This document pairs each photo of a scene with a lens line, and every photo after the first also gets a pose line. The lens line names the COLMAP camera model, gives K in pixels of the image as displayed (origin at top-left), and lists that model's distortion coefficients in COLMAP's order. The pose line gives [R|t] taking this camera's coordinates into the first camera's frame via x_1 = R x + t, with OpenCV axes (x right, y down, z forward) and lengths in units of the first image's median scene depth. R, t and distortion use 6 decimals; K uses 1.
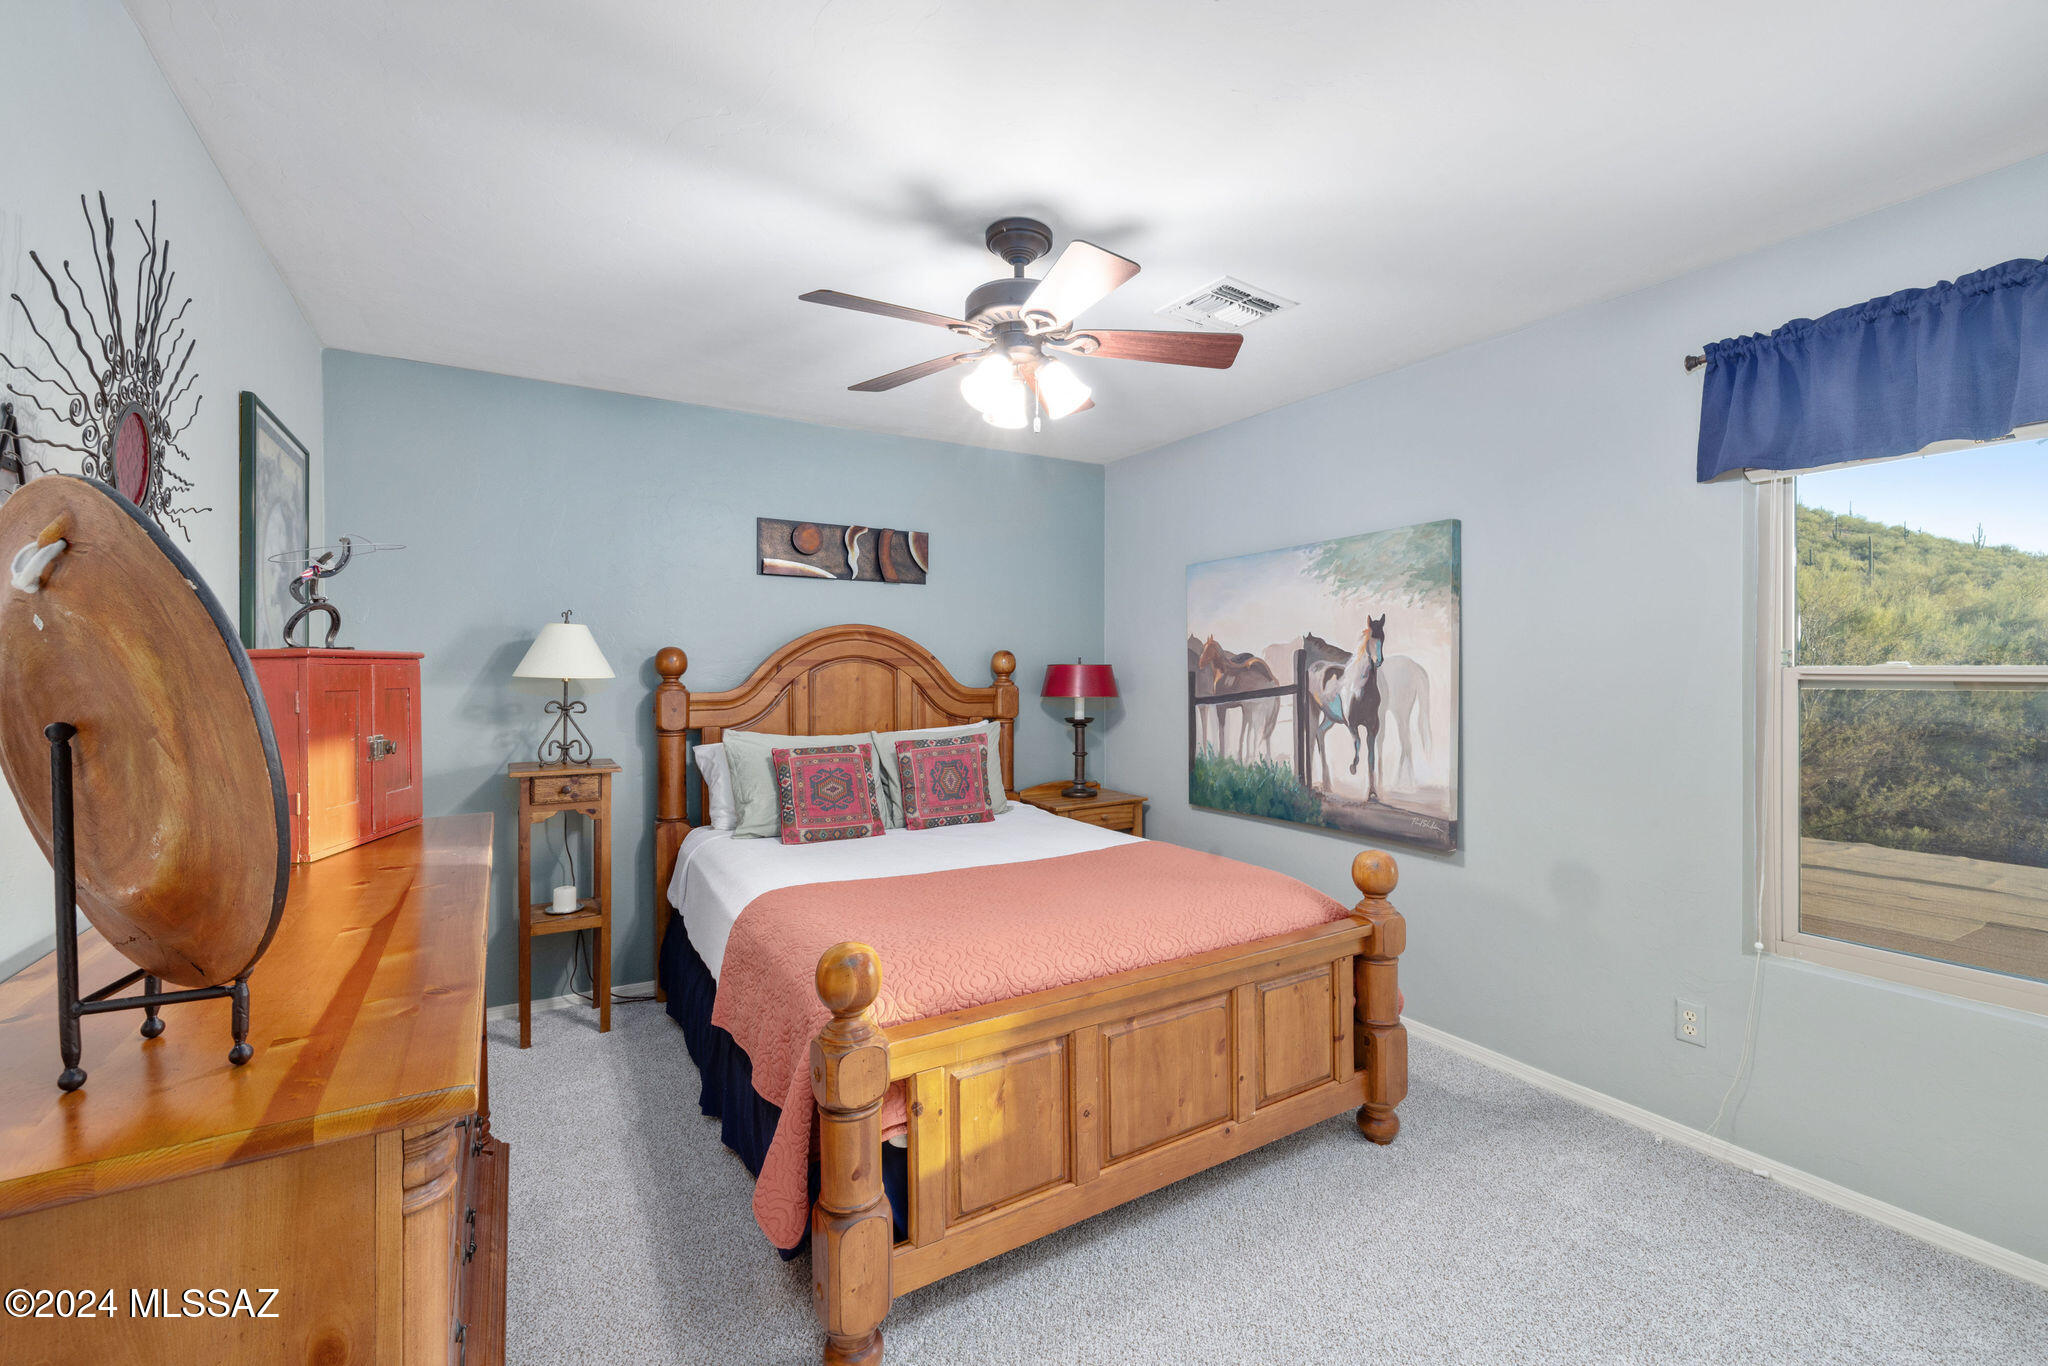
lens RADIAL K [[855.7, 0, 1038.3], [0, 855.7, 677.9], [0, 0, 1]] dist [-0.001486, -0.000002]
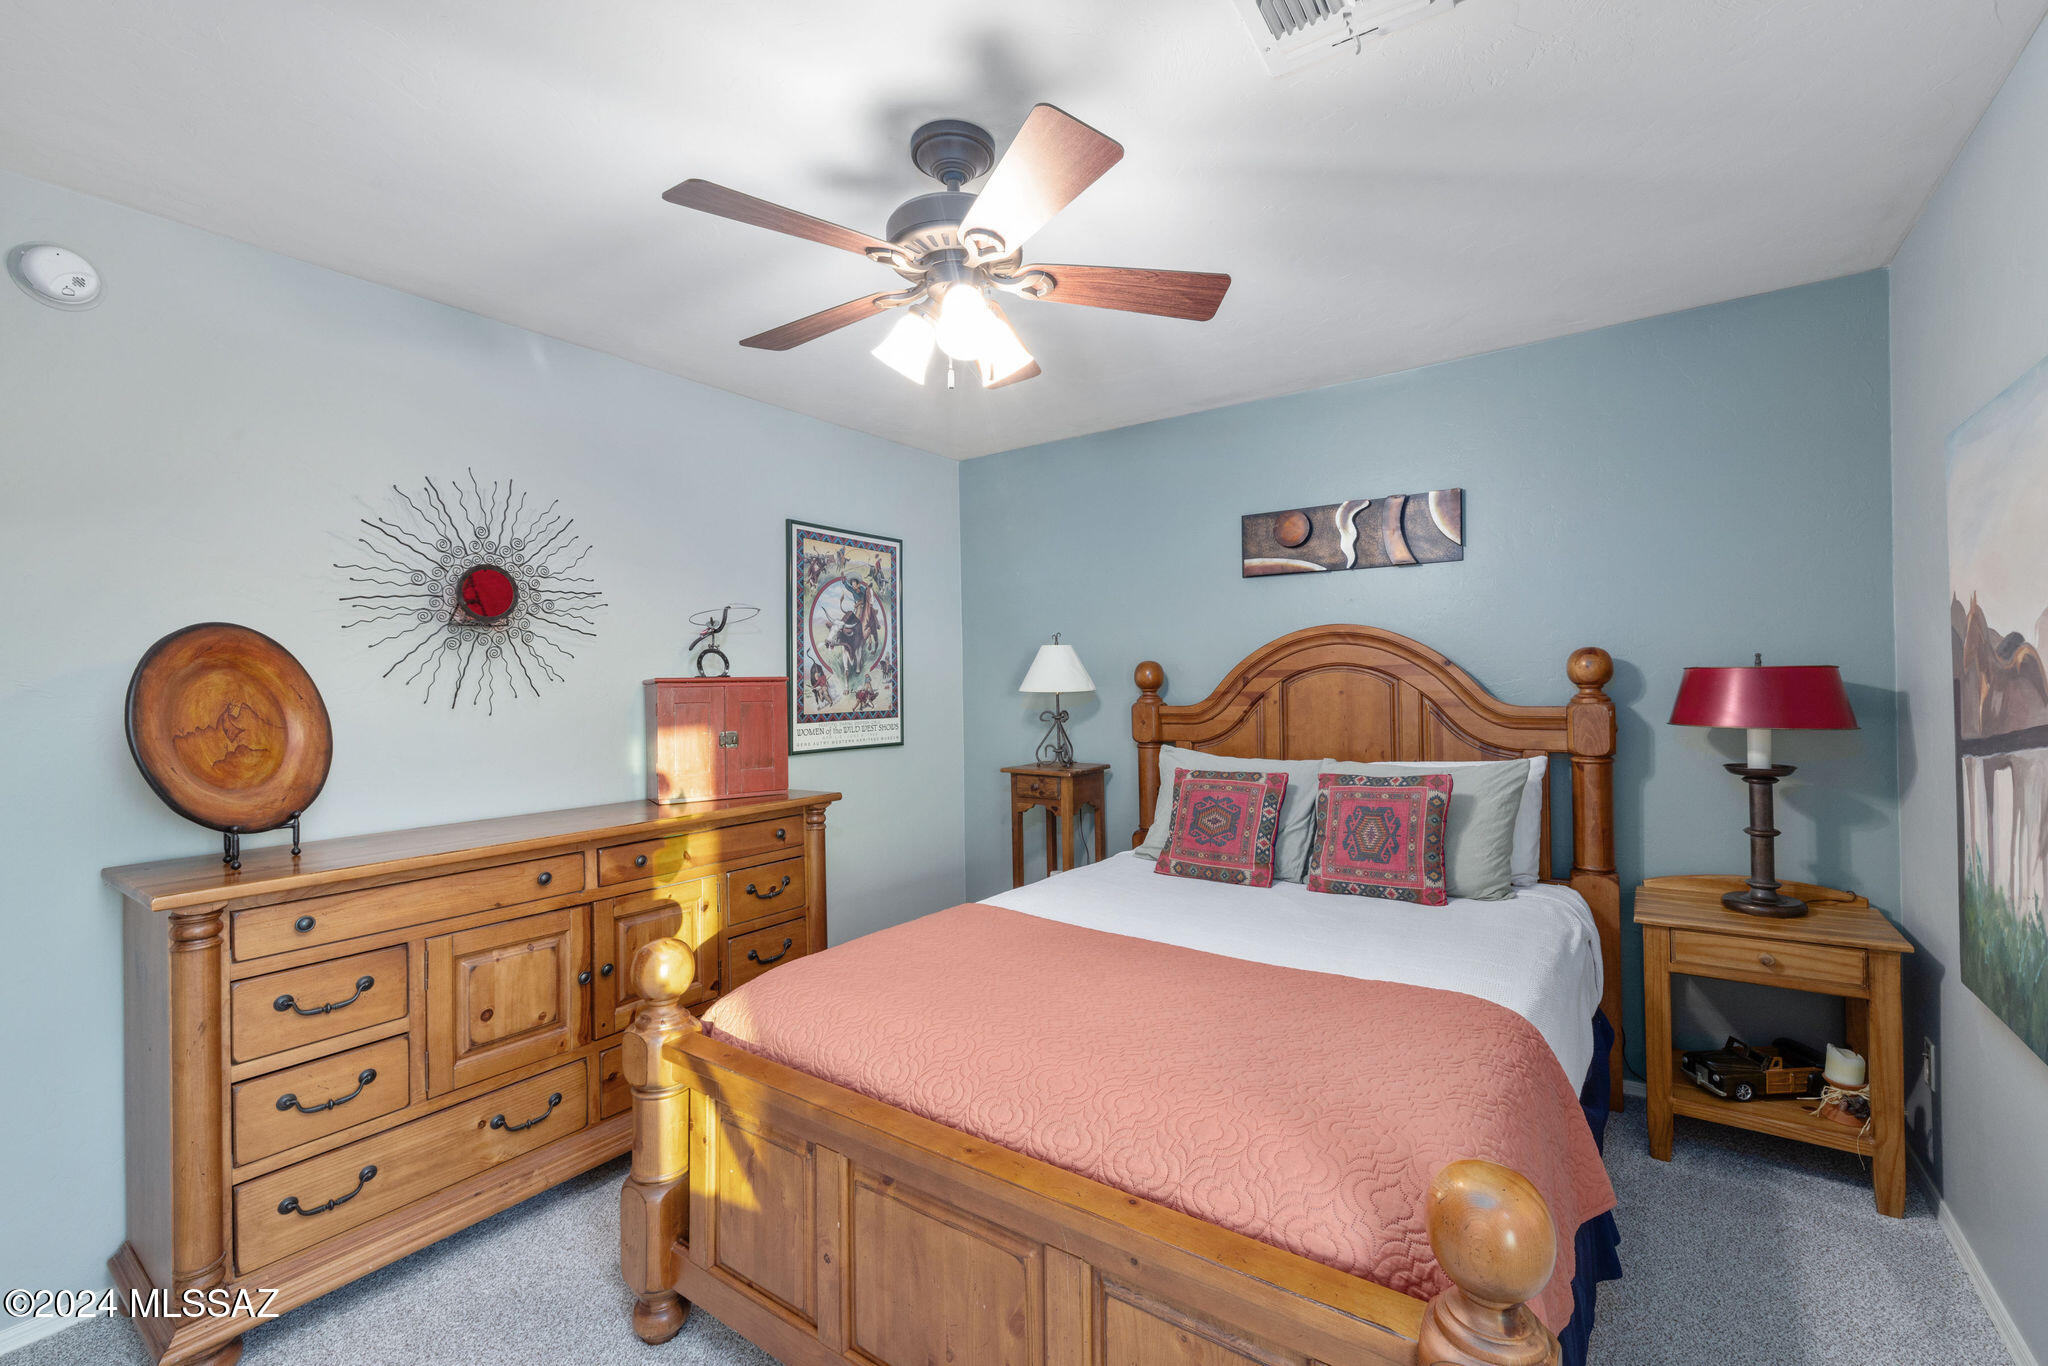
lens RADIAL K [[855.7, 0, 1035.4], [0, 855.7, 681.4], [0, 0, 1]] dist [-0.001486, -0.000002]
pose [[0.397994, -0.006609, -0.917364, 0.423802], [0.004701, 0.999976, -0.005164, -0.006499], [0.917376, -0.002258, 0.398016, 0.431248]]
